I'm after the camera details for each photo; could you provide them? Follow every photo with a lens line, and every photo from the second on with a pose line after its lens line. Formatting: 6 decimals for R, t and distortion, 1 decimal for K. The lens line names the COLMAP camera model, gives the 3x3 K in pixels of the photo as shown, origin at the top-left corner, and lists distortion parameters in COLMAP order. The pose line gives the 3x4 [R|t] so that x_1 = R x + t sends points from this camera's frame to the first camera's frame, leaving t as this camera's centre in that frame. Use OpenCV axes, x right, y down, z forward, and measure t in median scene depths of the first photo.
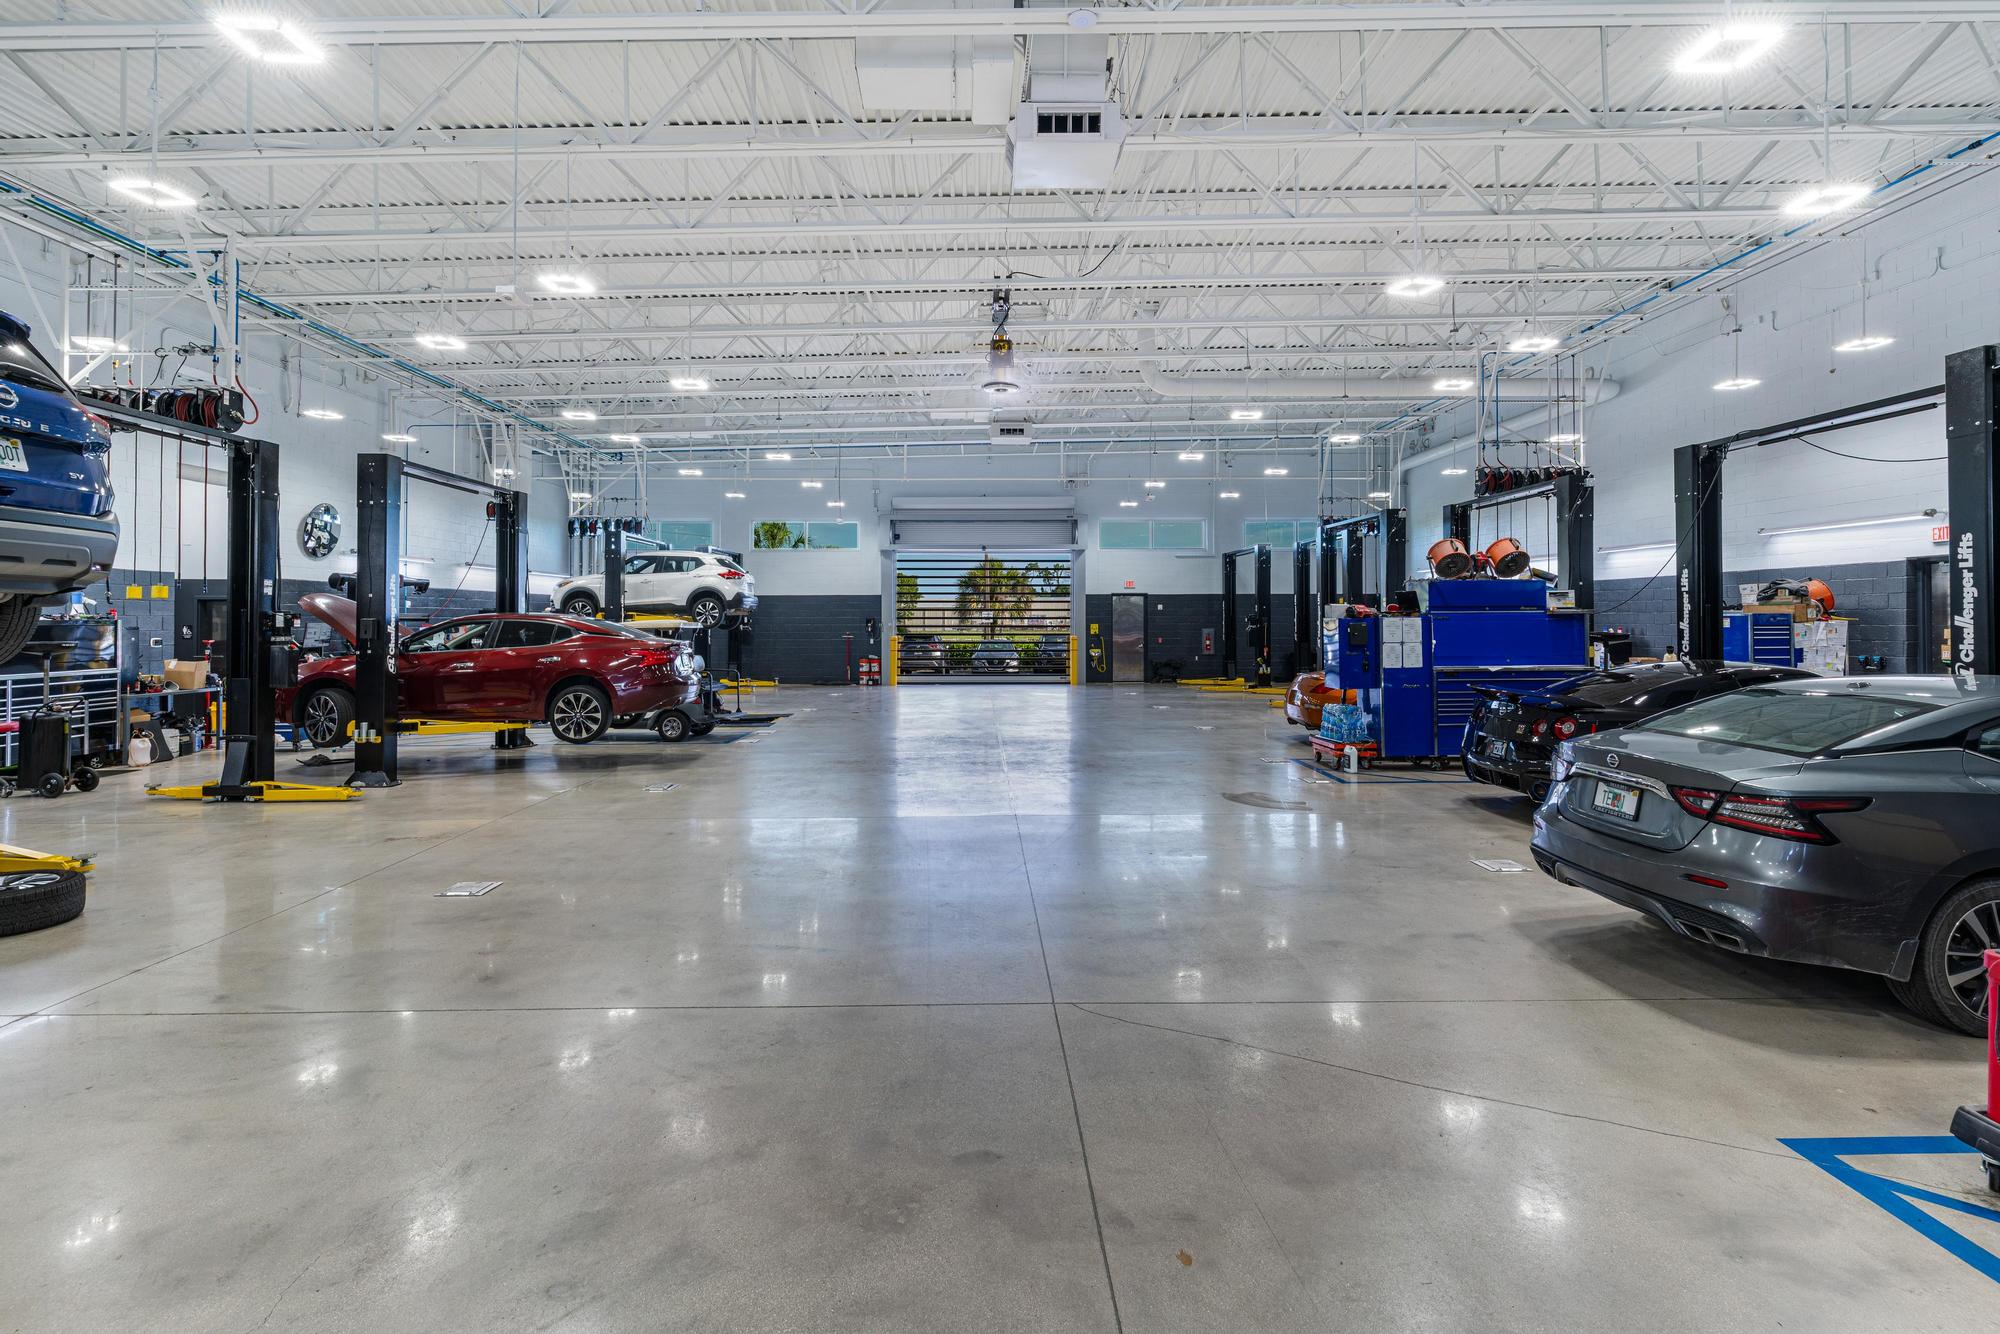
lens RADIAL K [[971.7, 0, 997.7], [0, 971.7, 613.9], [0, 0, 1]] dist [-0.010298, 0.000599]
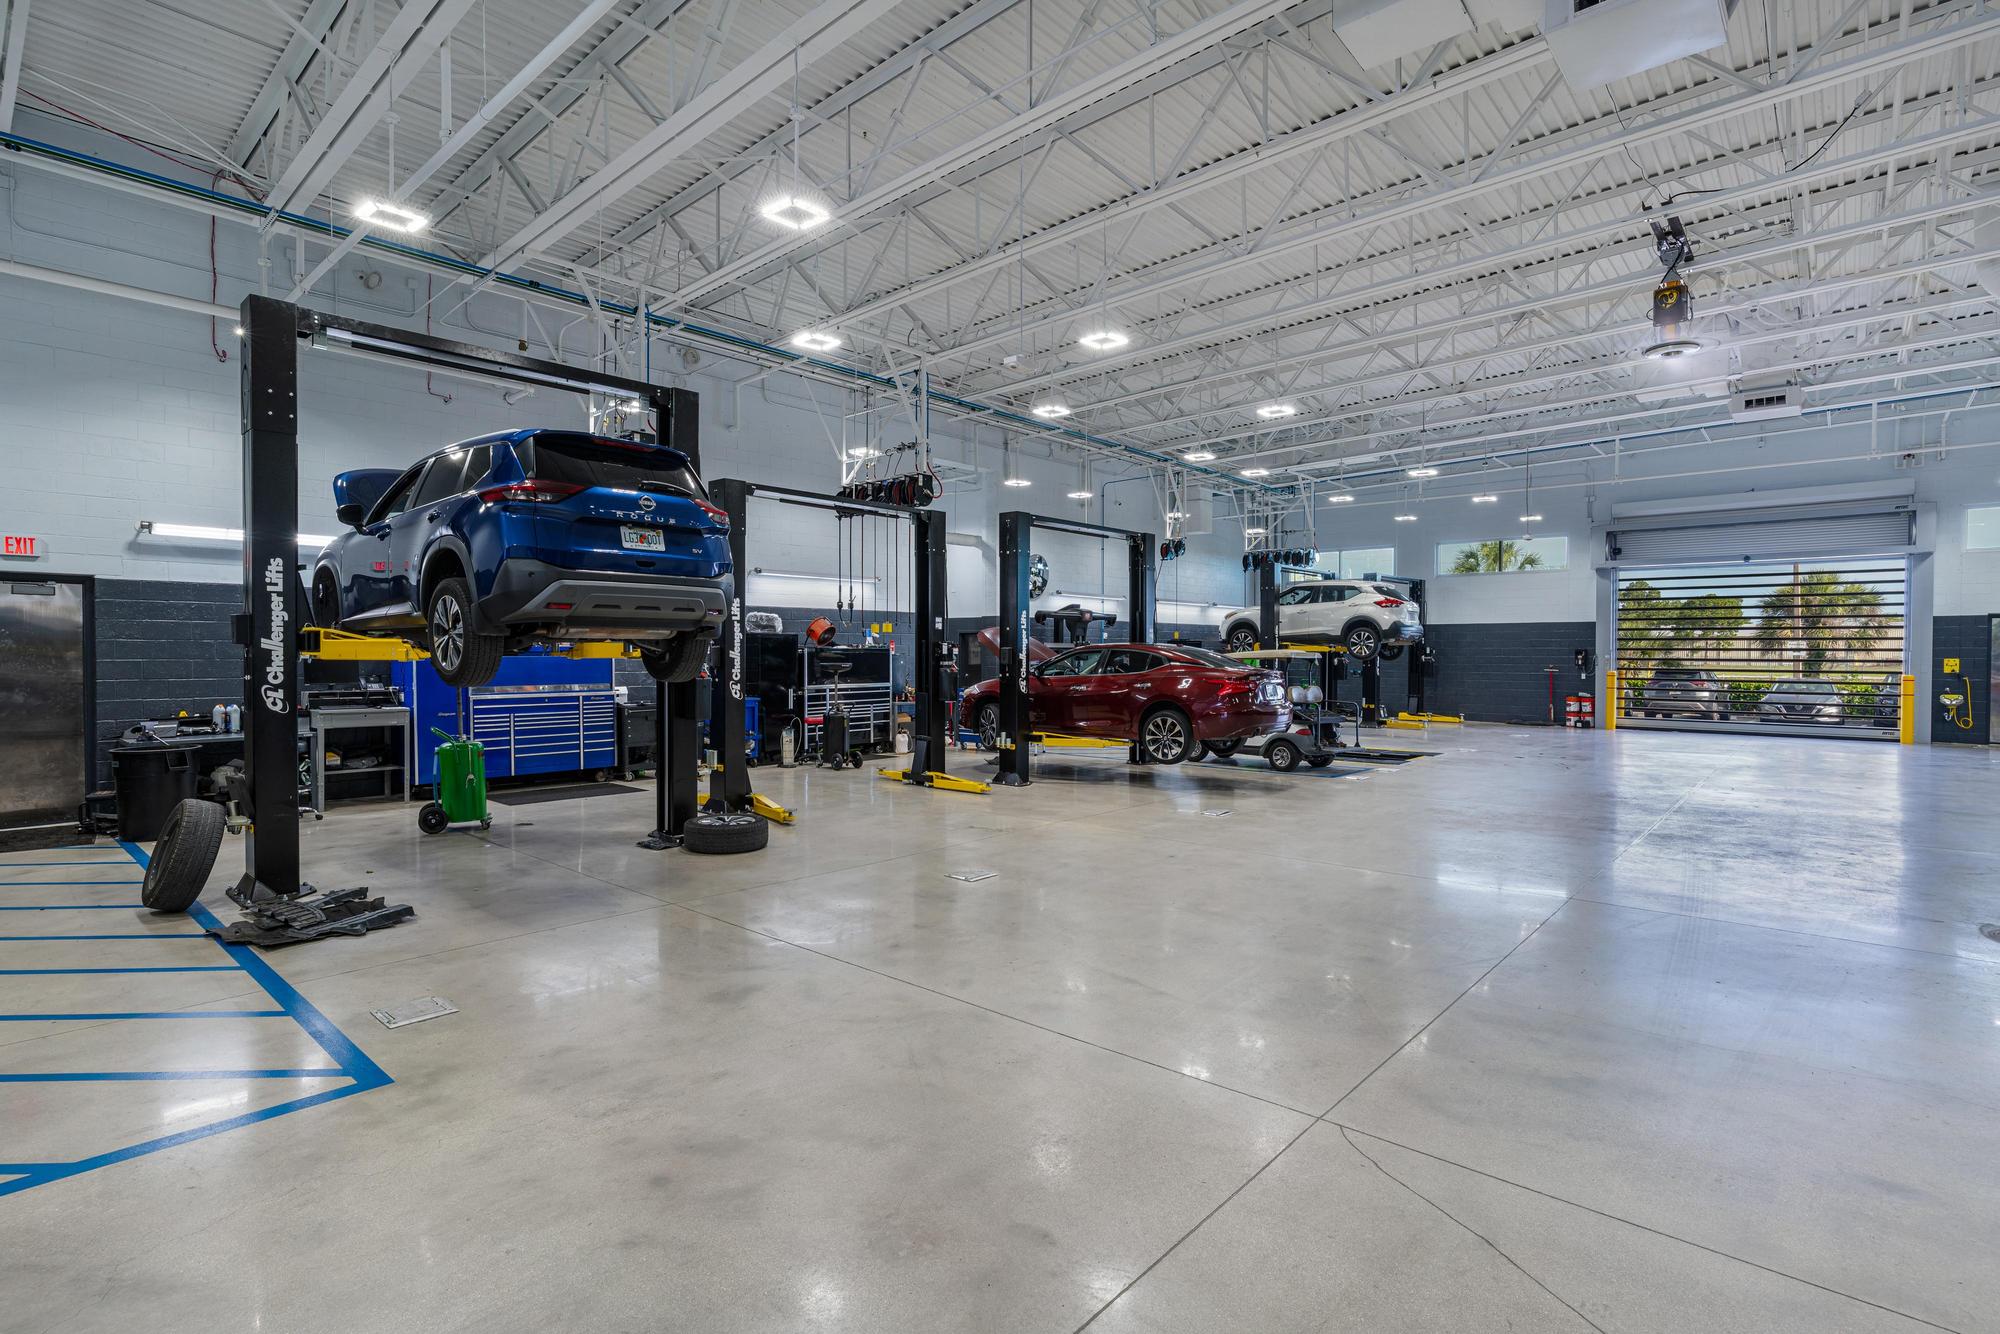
lens RADIAL K [[966.0, 0, 1000.0], [0, 966.0, 667.0], [0, 0, 1]] dist [-0.016435, 0.000695]
pose [[0.729298, 0.016210, -0.684004, 0.124328], [0.000169, 0.999715, 0.023872, 0.000058], [0.684196, -0.017526, 0.729087, 0.069823]]
